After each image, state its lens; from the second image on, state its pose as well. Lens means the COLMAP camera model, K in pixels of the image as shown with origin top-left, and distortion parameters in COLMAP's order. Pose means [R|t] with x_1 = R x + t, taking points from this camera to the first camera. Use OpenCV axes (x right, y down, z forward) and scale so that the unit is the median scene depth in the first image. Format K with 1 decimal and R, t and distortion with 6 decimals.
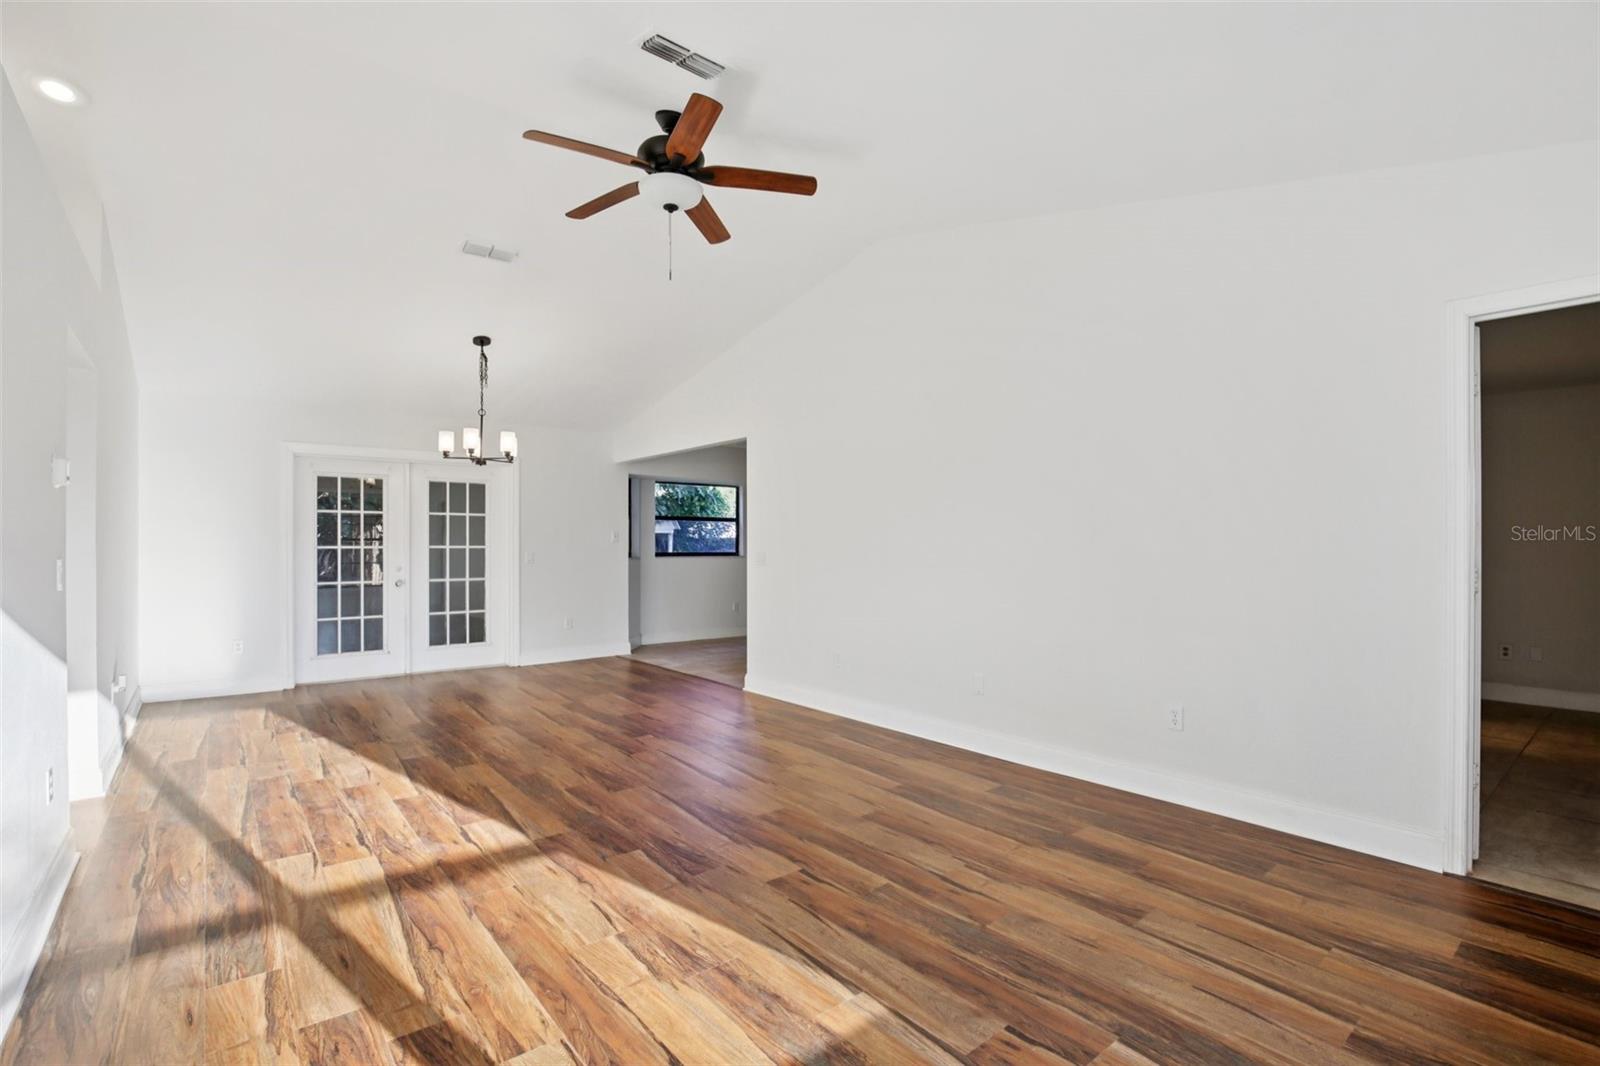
lens RADIAL K [[732.4, 0, 795.9], [0, 732.4, 549.2], [0, 0, 1]] dist [-0.024915, 0.000915]
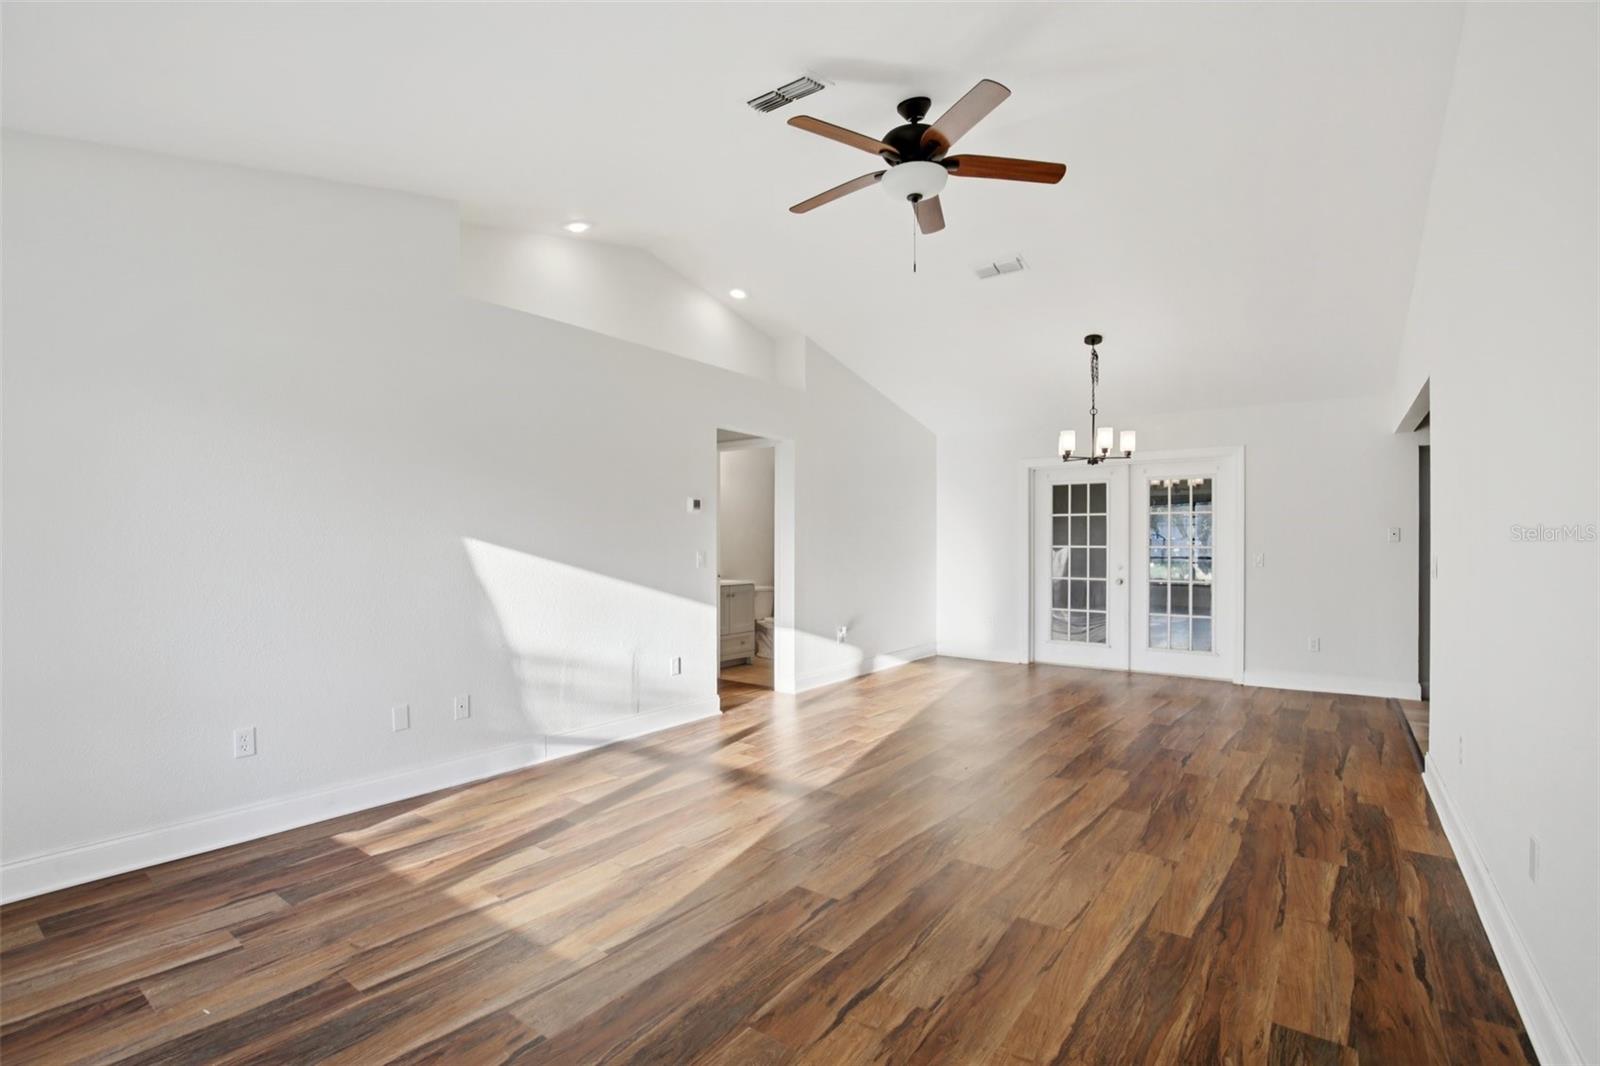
lens RADIAL K [[741.3, 0, 798.7], [0, 741.3, 542.8], [0, 0, 1]] dist [-0.016240, 0.000411]
pose [[0.250509, -0.000931, -0.968114, 0.693477], [-0.007178, 0.999970, -0.002819, -0.004143], [0.968088, 0.007656, 0.250495, 0.557084]]
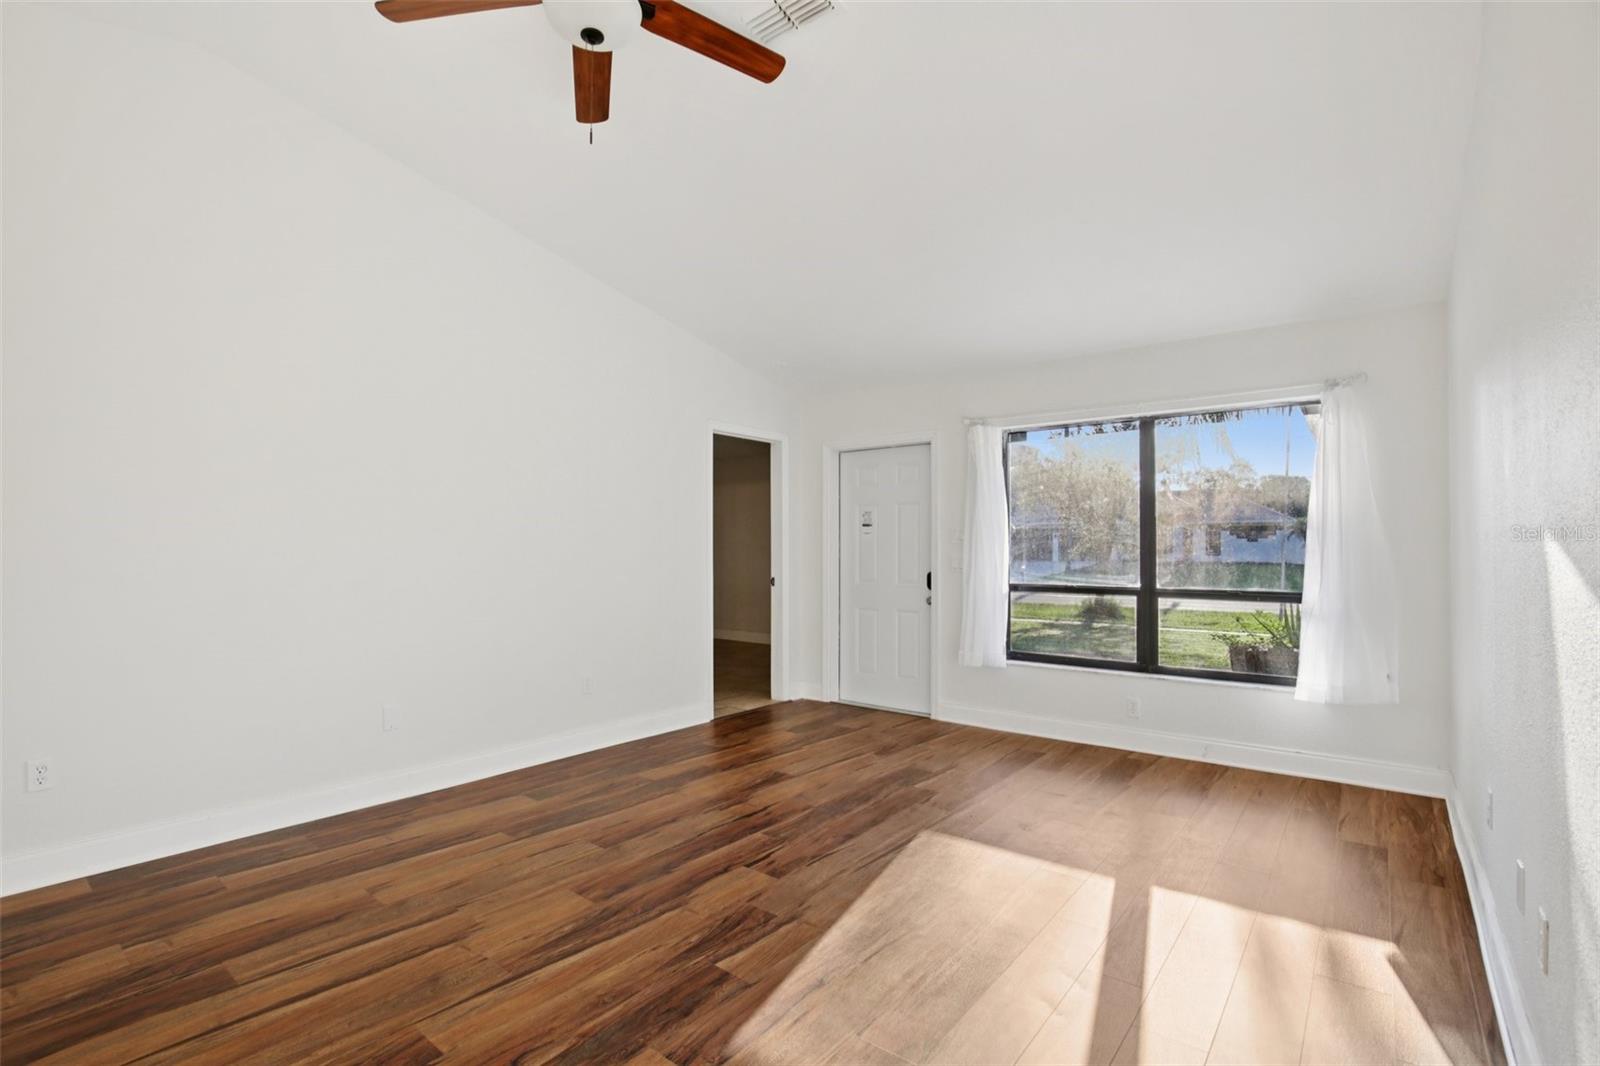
lens RADIAL K [[732.4, 0, 795.9], [0, 732.4, 549.2], [0, 0, 1]] dist [-0.024915, 0.000915]
pose [[-0.197546, -0.004232, 0.980284, -0.778199], [0.005994, 0.999967, 0.005524, -0.007009], [-0.980275, 0.006967, -0.197515, 0.875110]]
